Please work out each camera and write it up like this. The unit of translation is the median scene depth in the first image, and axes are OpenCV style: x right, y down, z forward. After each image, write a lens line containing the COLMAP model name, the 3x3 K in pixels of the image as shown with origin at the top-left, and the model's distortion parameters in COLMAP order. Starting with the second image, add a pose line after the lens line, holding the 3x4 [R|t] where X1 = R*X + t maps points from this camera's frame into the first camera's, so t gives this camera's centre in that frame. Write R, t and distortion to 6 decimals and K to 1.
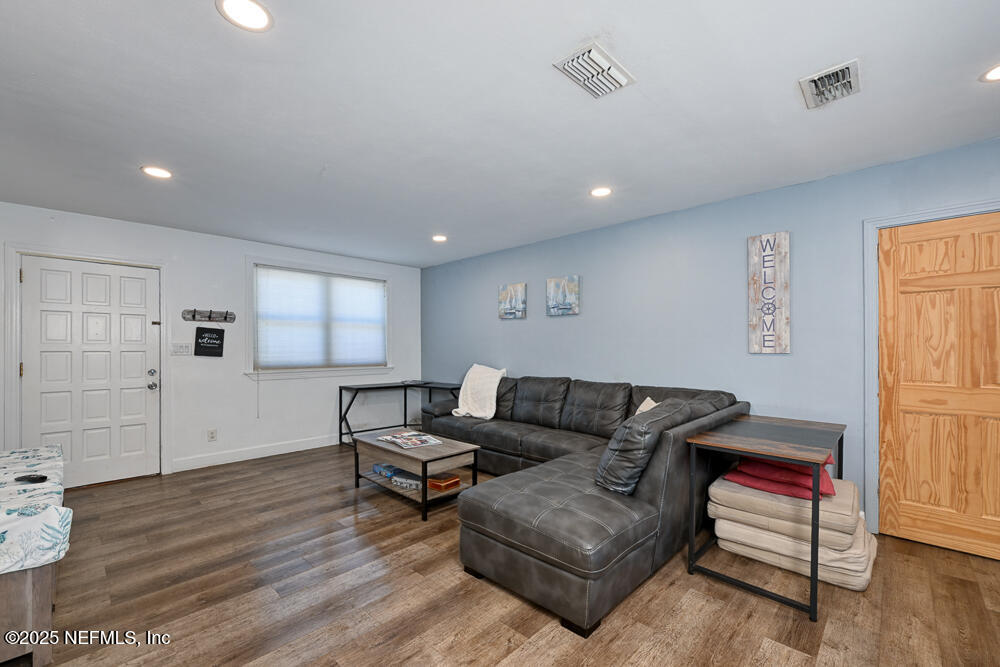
lens RADIAL K [[434.9, 0, 483.2], [0, 434.9, 347.2], [0, 0, 1]] dist [-0.000472, 0.000312]
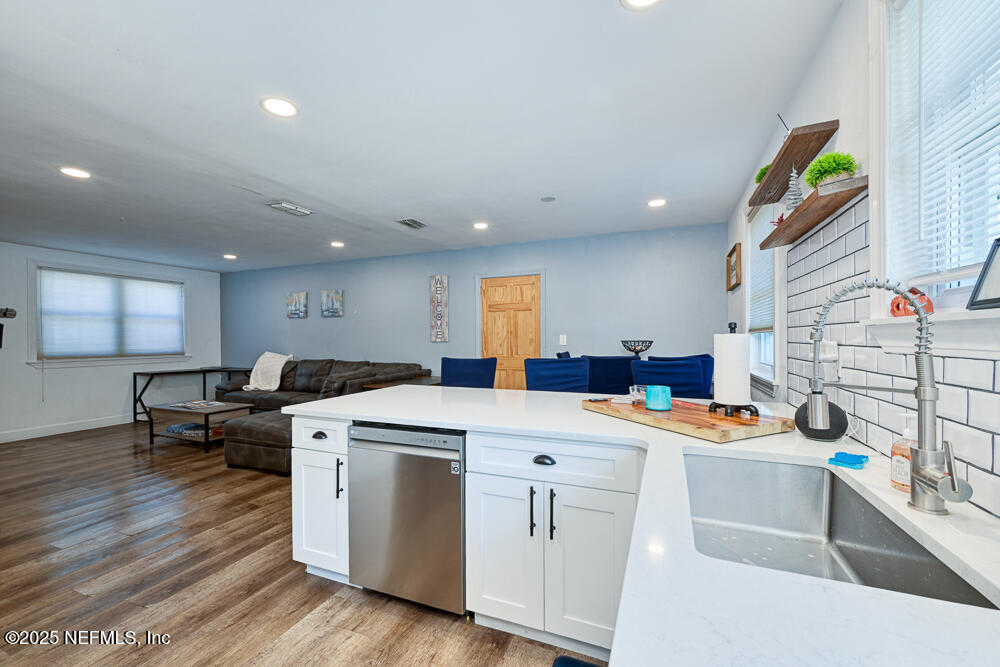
lens RADIAL K [[406.0, 0, 500.9], [0, 406.0, 338.8], [0, 0, 1]] dist [0.001285, 0.000313]
pose [[0.913575, -0.004405, 0.406645, 0.159580], [0.003612, 0.999990, 0.002717, -0.001021], [-0.406653, -0.001014, 0.913582, -0.501005]]
